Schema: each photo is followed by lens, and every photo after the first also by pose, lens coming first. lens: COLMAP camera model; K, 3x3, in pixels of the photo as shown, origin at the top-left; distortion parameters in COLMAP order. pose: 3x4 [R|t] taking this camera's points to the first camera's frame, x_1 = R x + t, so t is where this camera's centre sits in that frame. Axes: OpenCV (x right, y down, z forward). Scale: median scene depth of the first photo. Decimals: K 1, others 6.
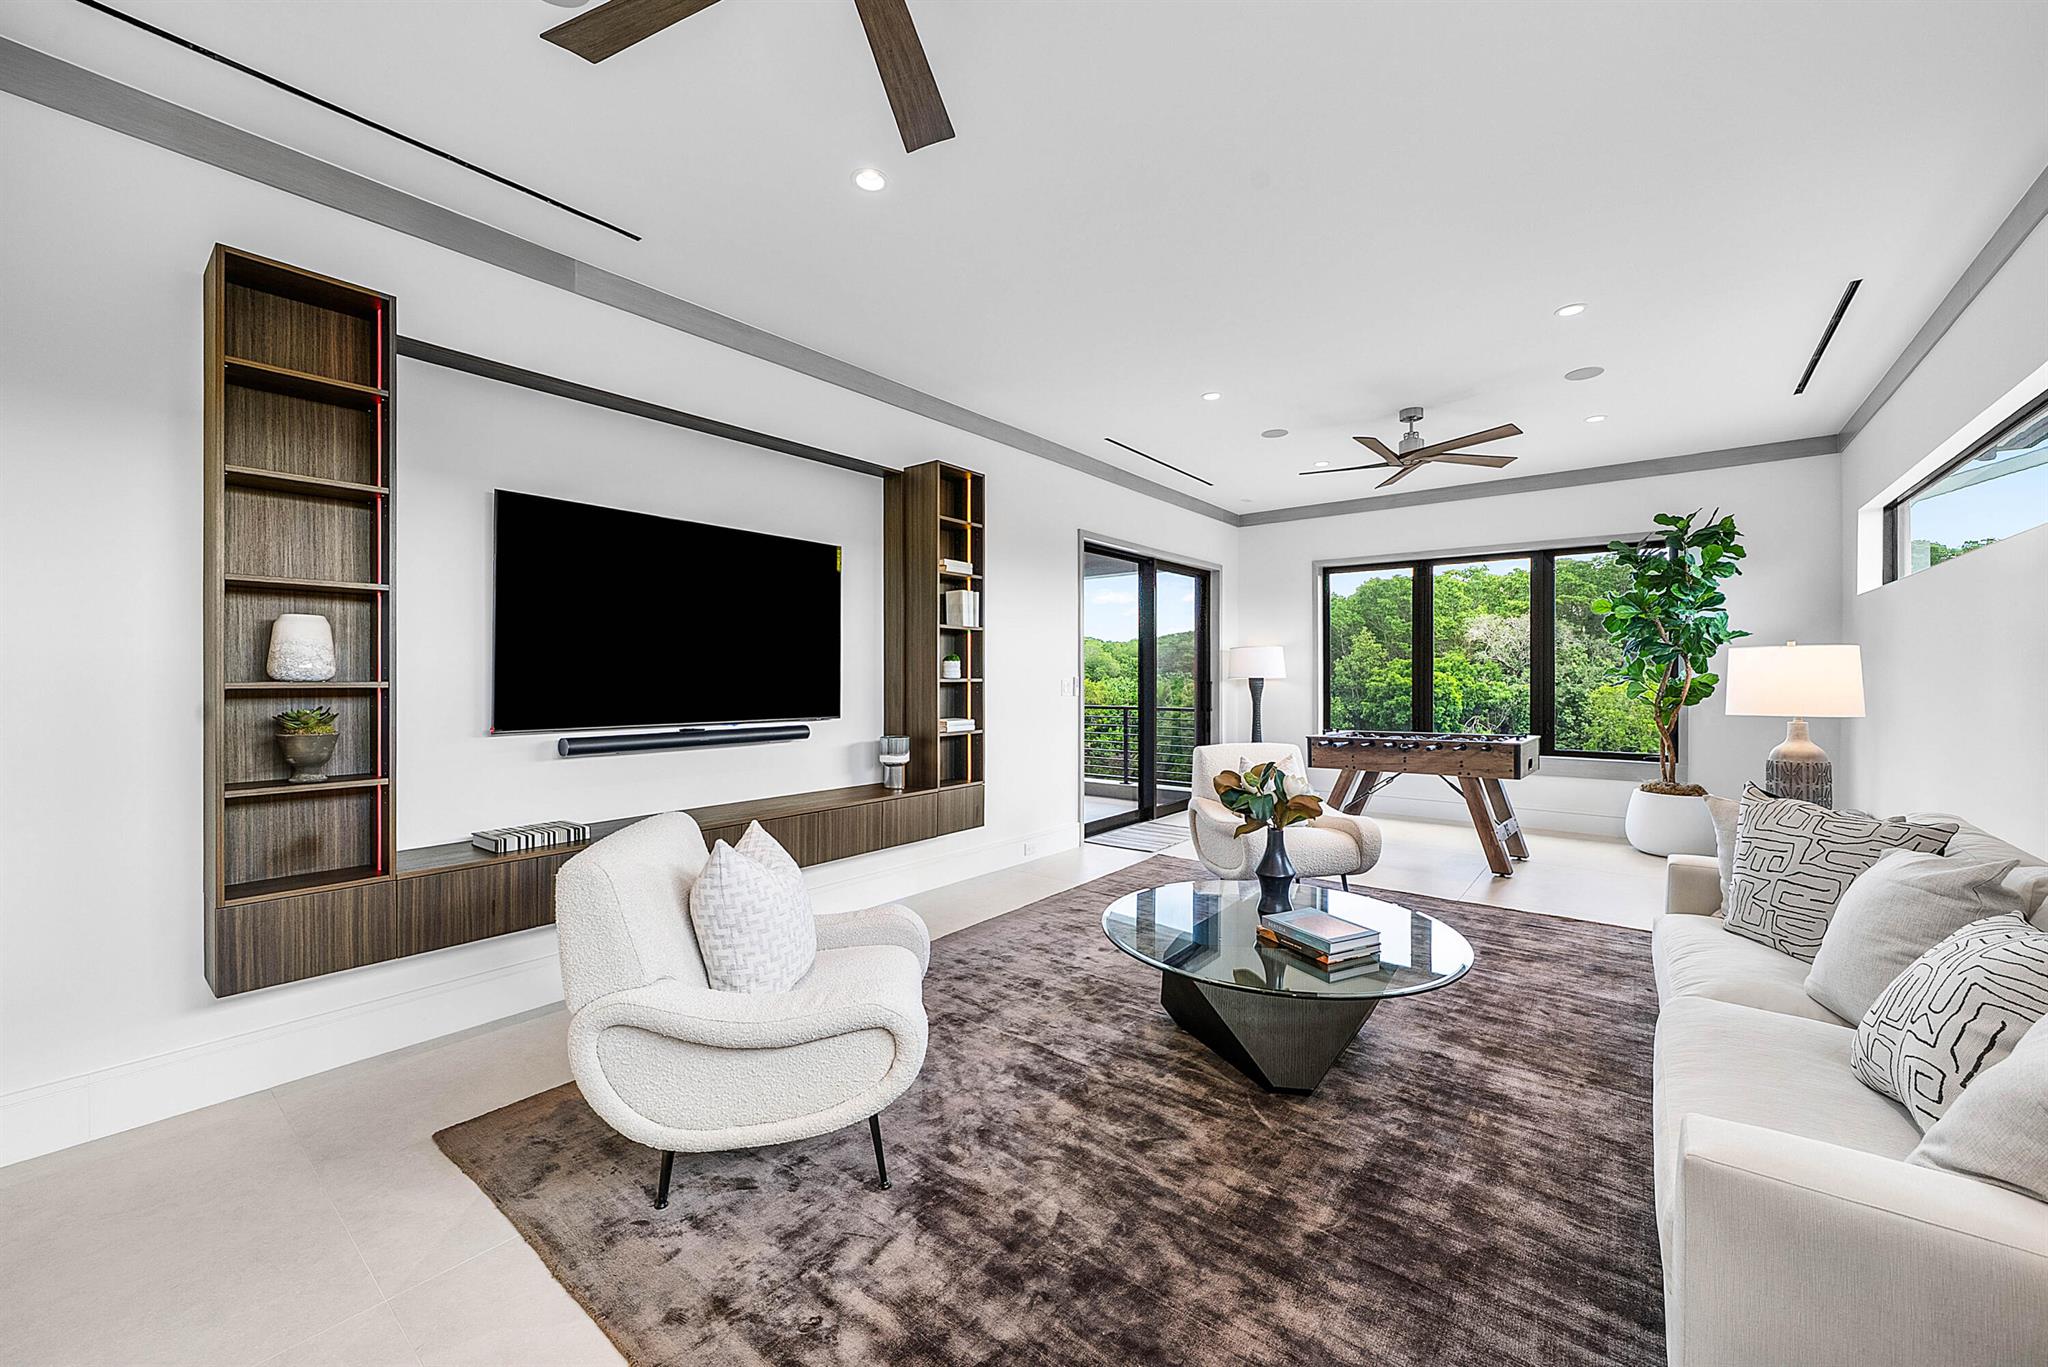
lens RADIAL K [[771.0, 0, 1082.4], [0, 771.0, 658.1], [0, 0, 1]] dist [-0.000893, -0.000094]
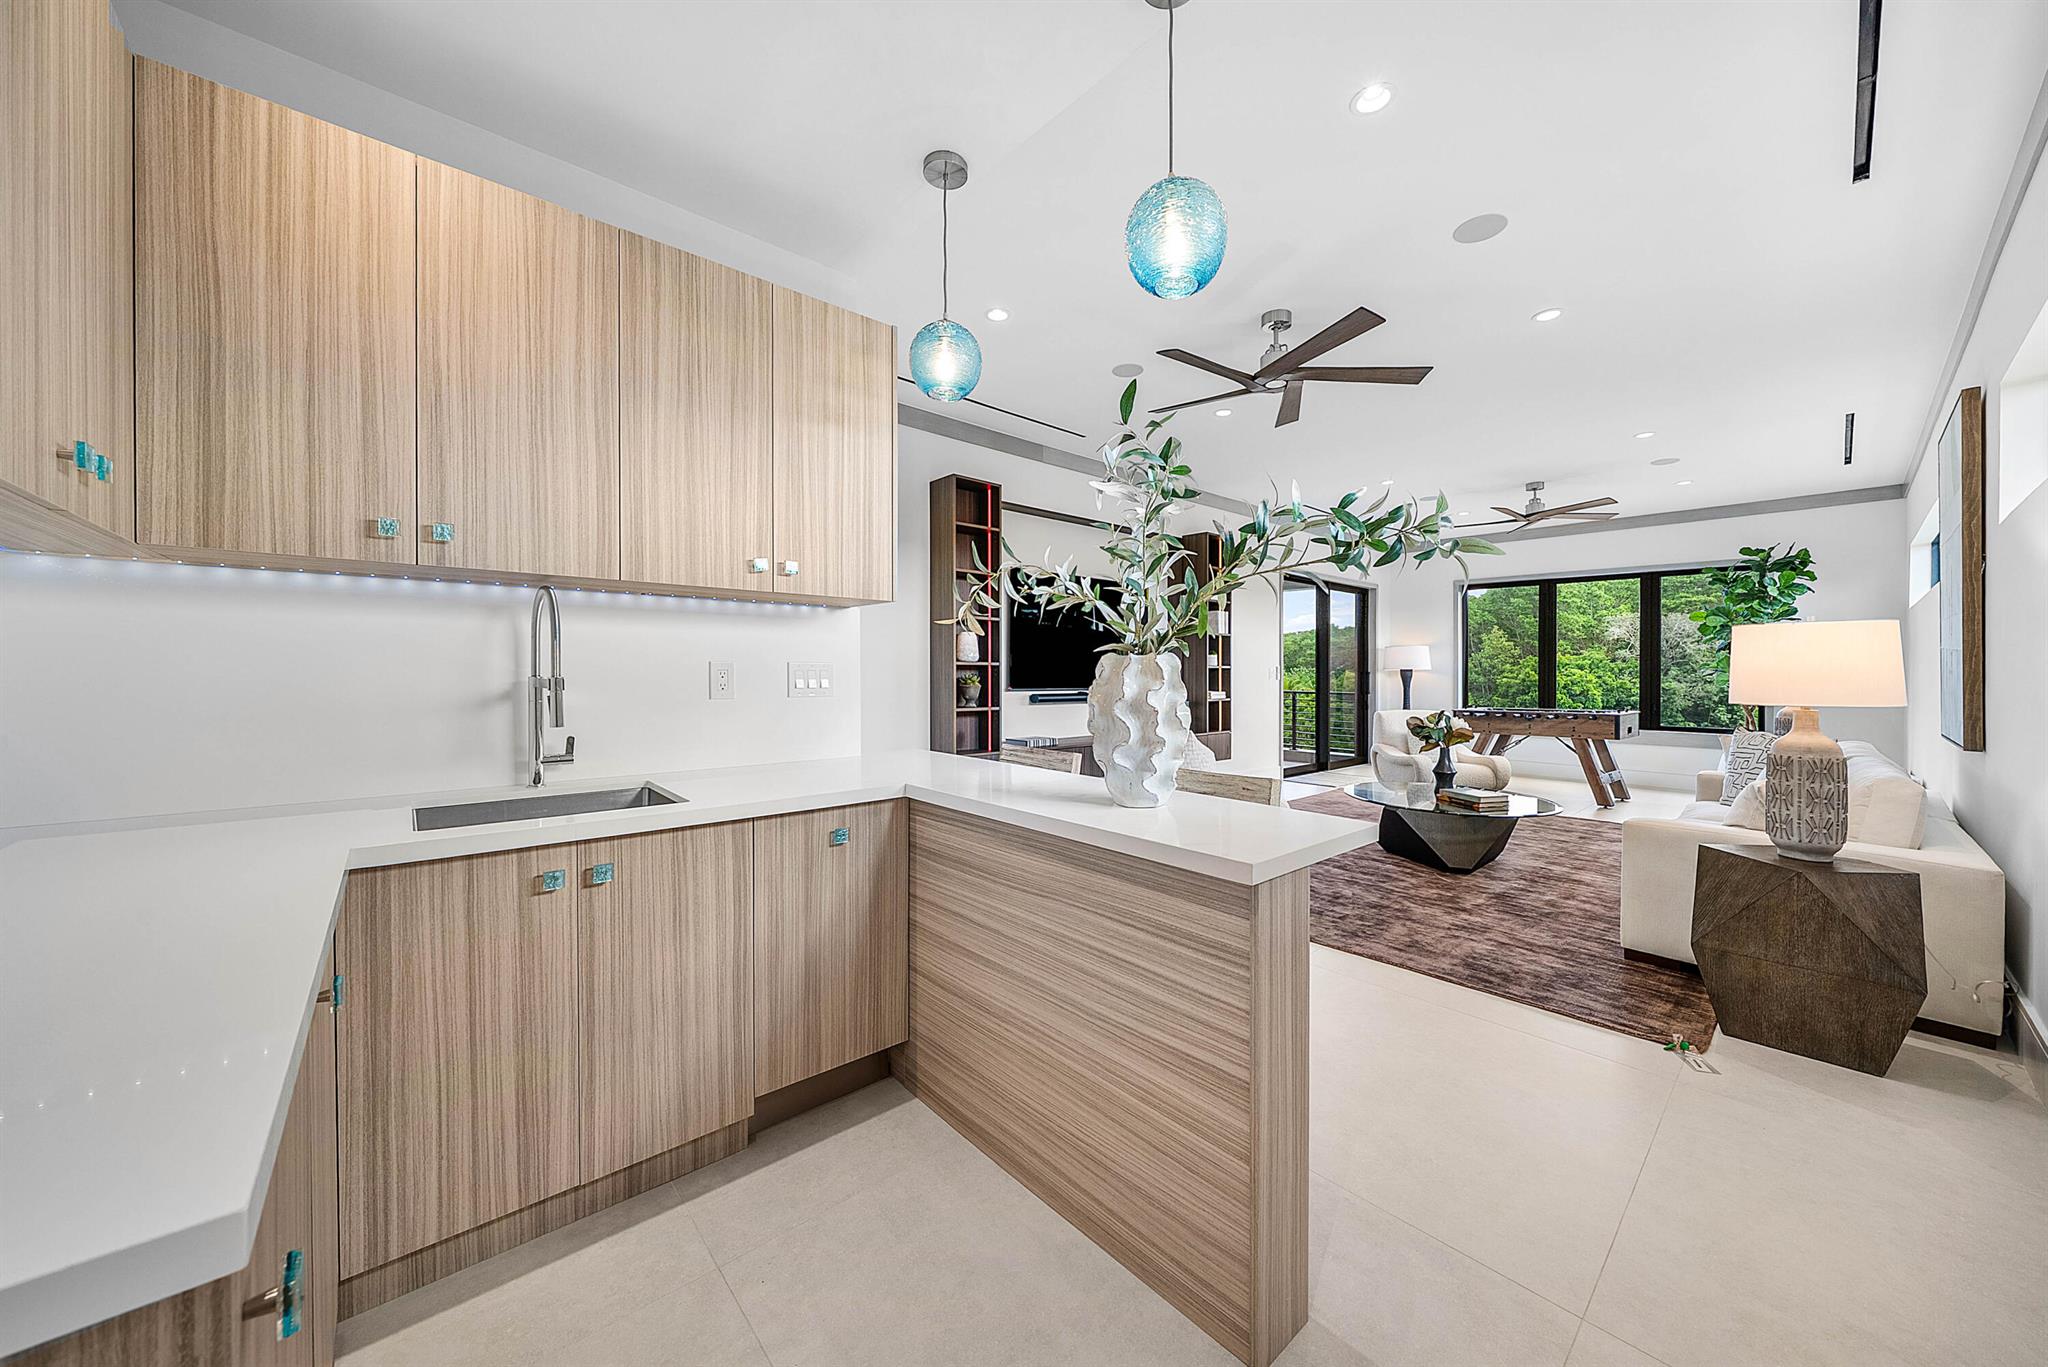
lens RADIAL K [[712.1, 0, 1042.5], [0, 712.1, 653.0], [0, 0, 1]] dist [-0.001419, -0.000122]
pose [[0.976856, 0.003789, -0.213866, -0.184702], [-0.004242, 0.999990, -0.001660, 0.003362], [0.213858, 0.002529, 0.976862, -0.488765]]
